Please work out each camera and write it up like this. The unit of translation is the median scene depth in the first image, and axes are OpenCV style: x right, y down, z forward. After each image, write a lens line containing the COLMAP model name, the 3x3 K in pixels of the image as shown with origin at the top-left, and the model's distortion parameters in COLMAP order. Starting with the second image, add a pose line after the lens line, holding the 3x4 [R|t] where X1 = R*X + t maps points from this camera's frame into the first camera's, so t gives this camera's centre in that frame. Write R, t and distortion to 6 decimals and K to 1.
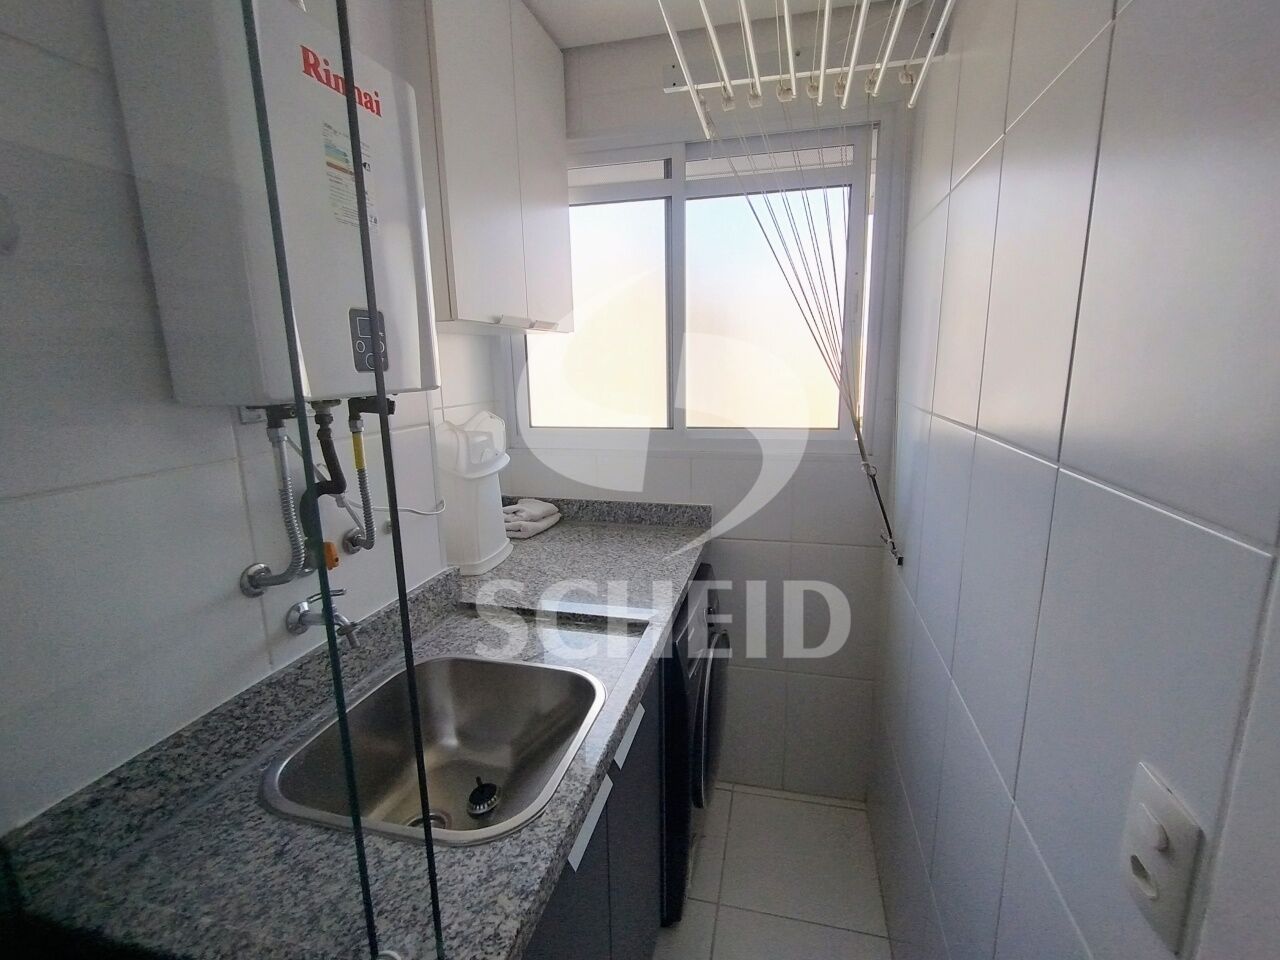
lens RADIAL K [[580.2, 0, 641.3], [0, 580.2, 470.6], [0, 0, 1]] dist [0.003650, 0.000460]
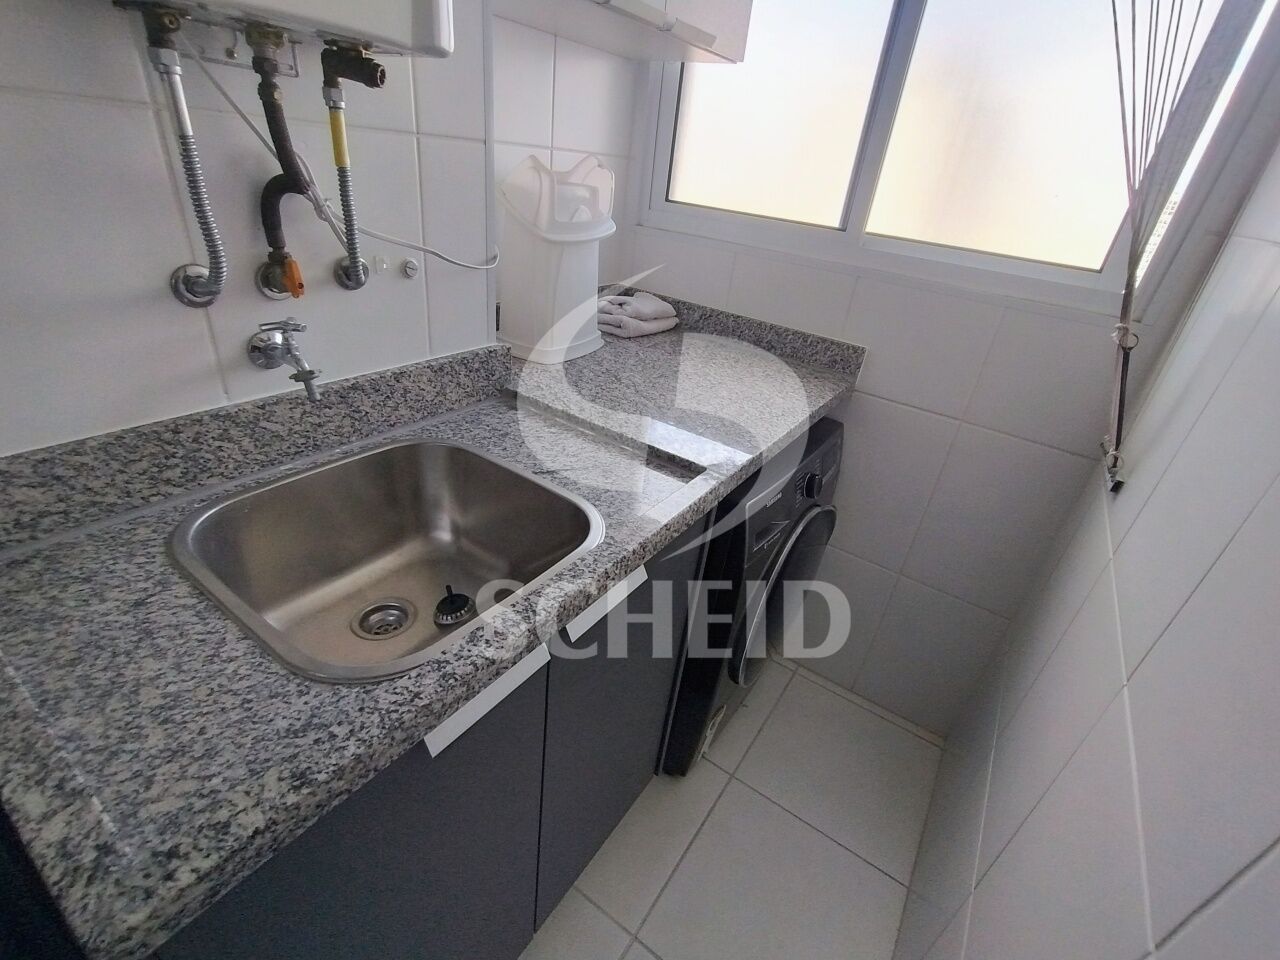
lens RADIAL K [[580.2, 0, 641.3], [0, 580.2, 470.6], [0, 0, 1]] dist [0.003650, 0.000460]
pose [[0.928340, 0.271977, -0.253403, 0.159696], [-0.187429, 0.931156, 0.312761, 0.053905], [0.321021, -0.242854, 0.915406, 0.365733]]
